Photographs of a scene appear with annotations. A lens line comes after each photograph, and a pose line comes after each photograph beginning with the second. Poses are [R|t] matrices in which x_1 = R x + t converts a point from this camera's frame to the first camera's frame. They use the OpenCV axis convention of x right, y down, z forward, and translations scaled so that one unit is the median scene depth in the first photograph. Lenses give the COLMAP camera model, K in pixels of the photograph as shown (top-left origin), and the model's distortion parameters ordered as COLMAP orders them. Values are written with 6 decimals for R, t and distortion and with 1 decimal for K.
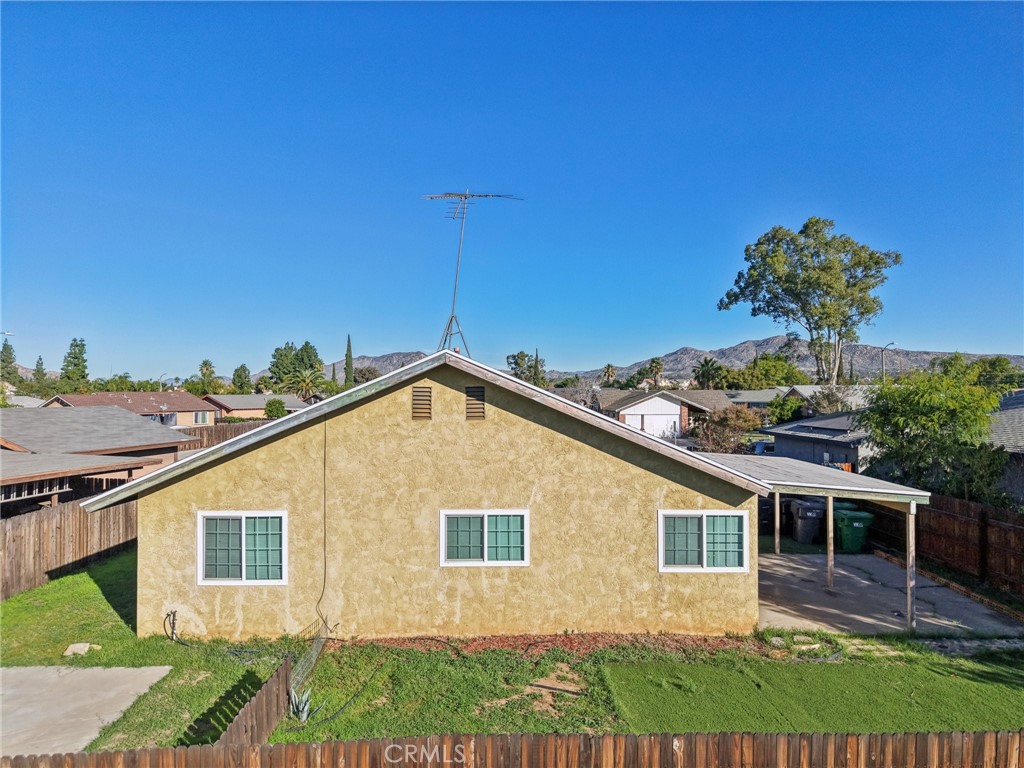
lens RADIAL K [[687.3, 0, 512.0], [0, 687.3, 384.0], [0, 0, 1]] dist [0.005896, 0.000924]
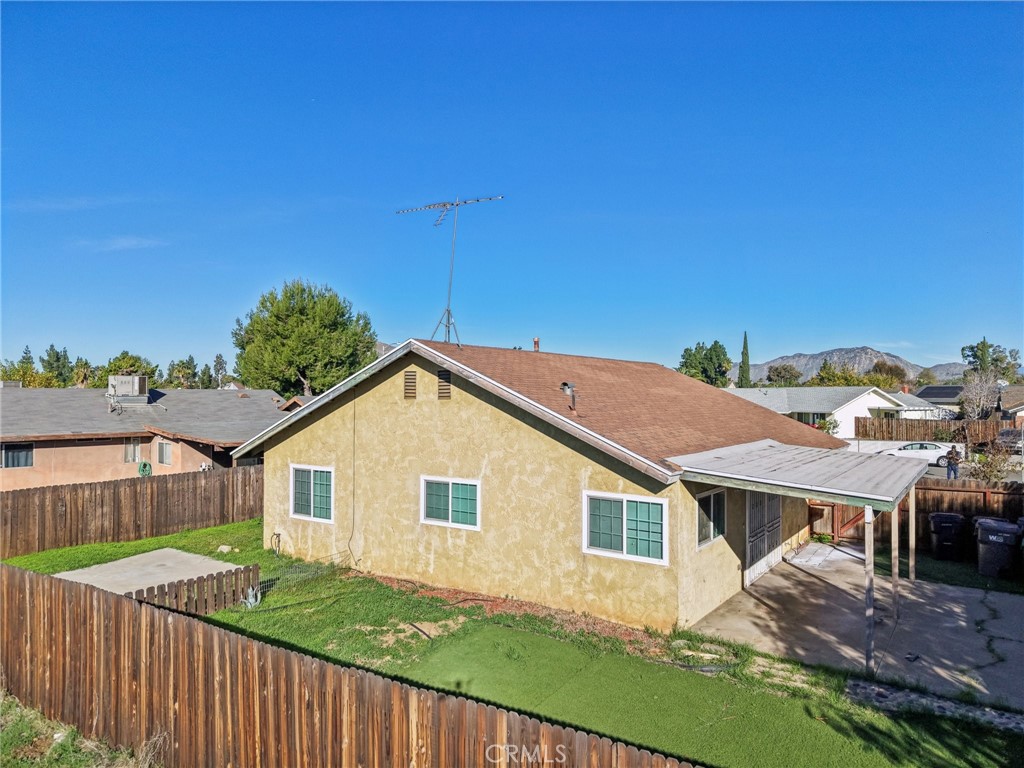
lens RADIAL K [[687.3, 0, 512.0], [0, 687.3, 384.0], [0, 0, 1]] dist [0.005896, 0.000924]
pose [[0.815645, -0.007395, -0.578506, 0.707104], [0.007278, 0.999970, -0.002521, 0.030618], [0.578508, -0.002154, 0.815674, 0.127463]]
